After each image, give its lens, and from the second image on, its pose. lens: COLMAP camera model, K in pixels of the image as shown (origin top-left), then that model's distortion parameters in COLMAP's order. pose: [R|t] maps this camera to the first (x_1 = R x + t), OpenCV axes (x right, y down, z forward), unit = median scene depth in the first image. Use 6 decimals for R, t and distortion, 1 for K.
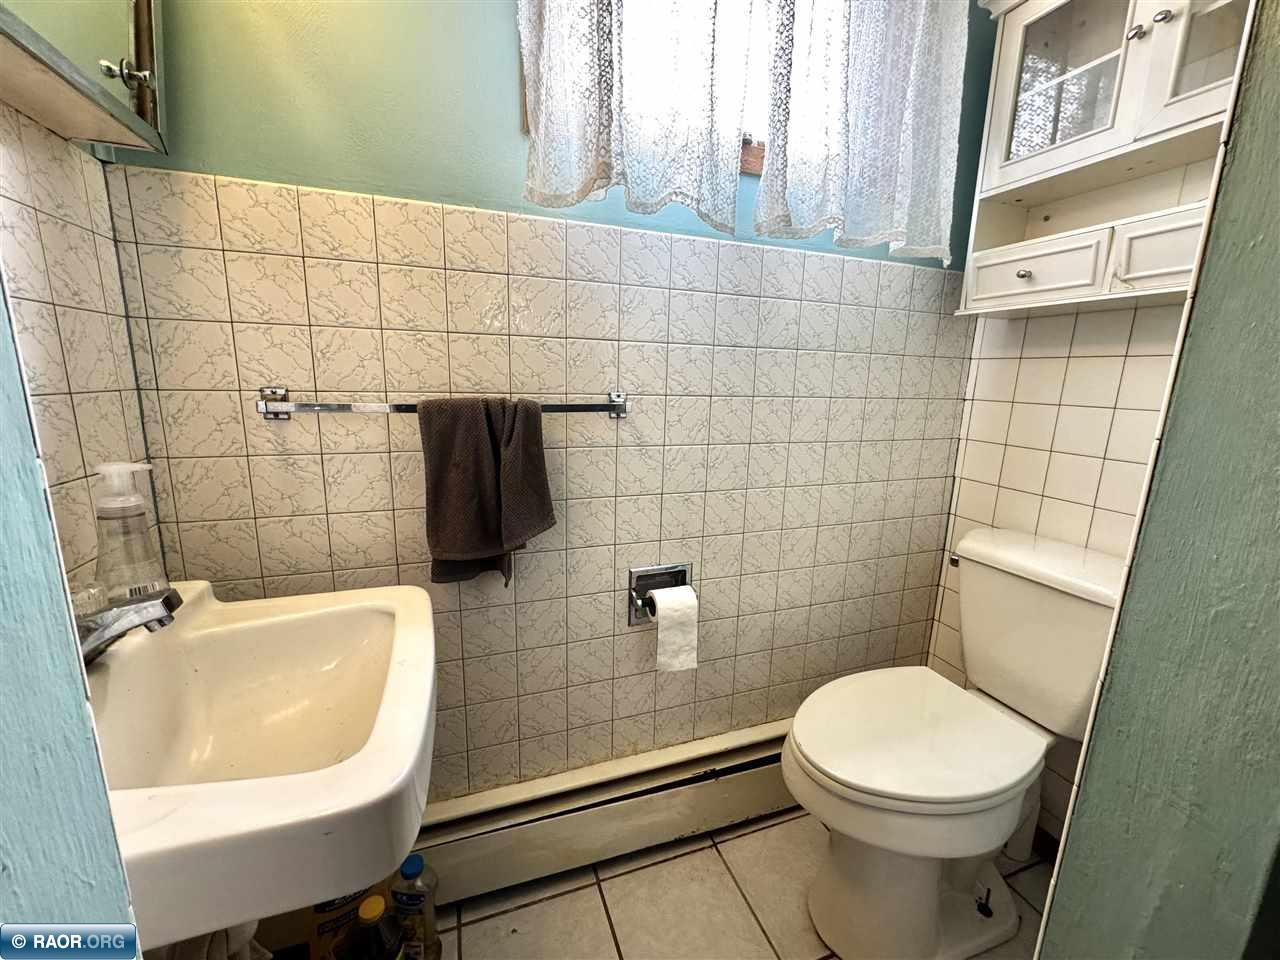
lens RADIAL K [[513.2, 0, 637.3], [0, 513.2, 478.0], [0, 0, 1]] dist [-0.002265, -0.000164]
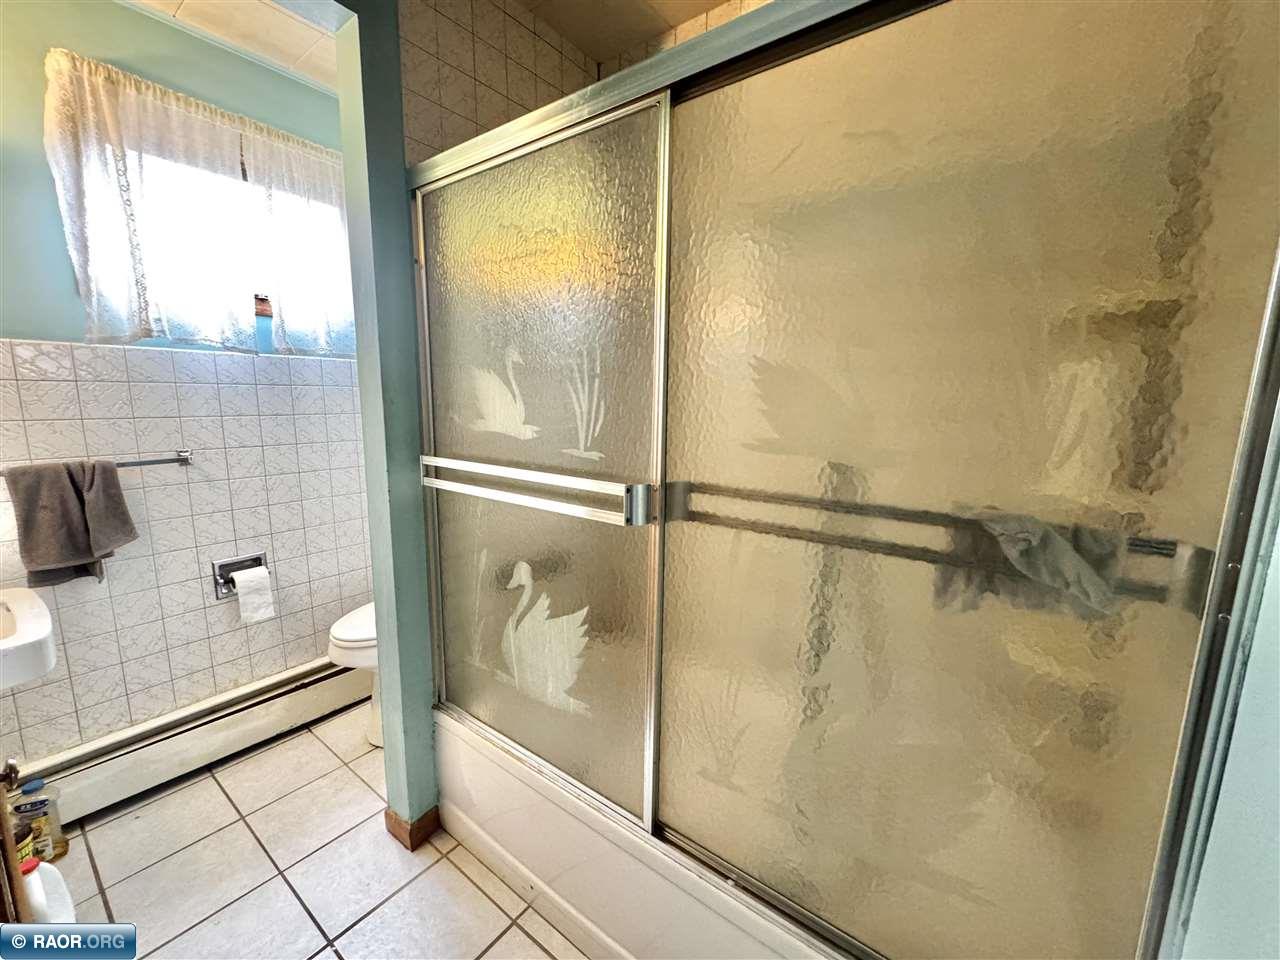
lens RADIAL K [[513.2, 0, 640.8], [0, 513.2, 477.5], [0, 0, 1]] dist [-0.002265, -0.000164]
pose [[0.834657, -0.104060, 0.540850, 0.263106], [0.120206, 0.992734, 0.005496, 0.075044], [-0.537492, 0.060427, 0.841101, -1.030984]]
